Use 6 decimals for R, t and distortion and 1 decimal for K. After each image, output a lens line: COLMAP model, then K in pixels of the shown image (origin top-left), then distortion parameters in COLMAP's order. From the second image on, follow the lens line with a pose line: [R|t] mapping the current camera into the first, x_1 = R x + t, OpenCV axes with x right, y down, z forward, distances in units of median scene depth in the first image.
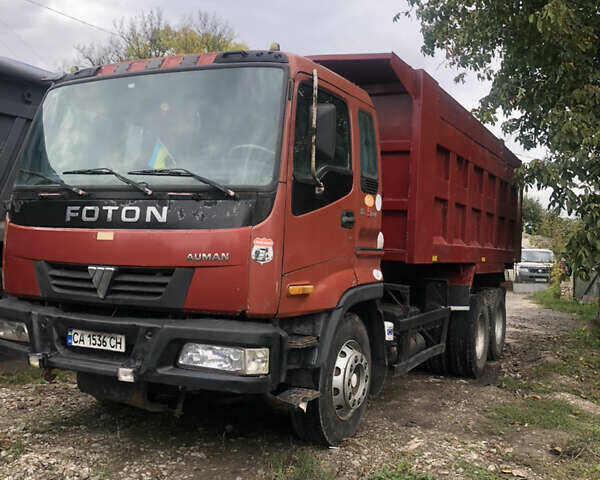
lens RADIAL K [[674.8, 0, 300.0], [0, 674.8, 240.0], [0, 0, 1]] dist [0.010331, -0.002736]
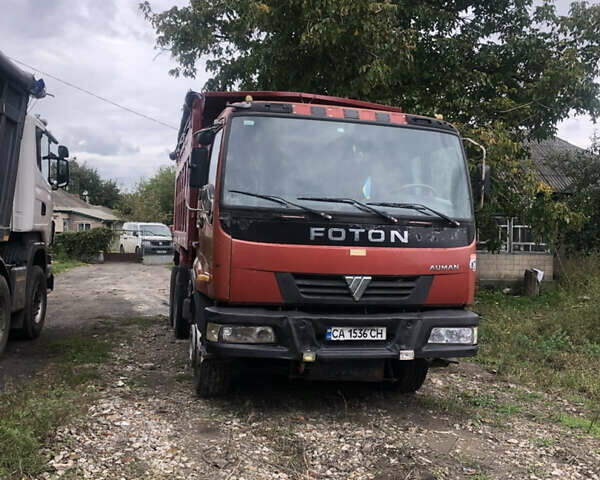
lens RADIAL K [[674.8, 0, 300.0], [0, 674.8, 240.0], [0, 0, 1]] dist [0.010331, -0.002736]
pose [[0.759094, -0.014014, 0.650830, -1.218590], [-0.019481, 0.998831, 0.044230, -0.085343], [-0.650689, -0.046253, 0.757934, 0.097514]]
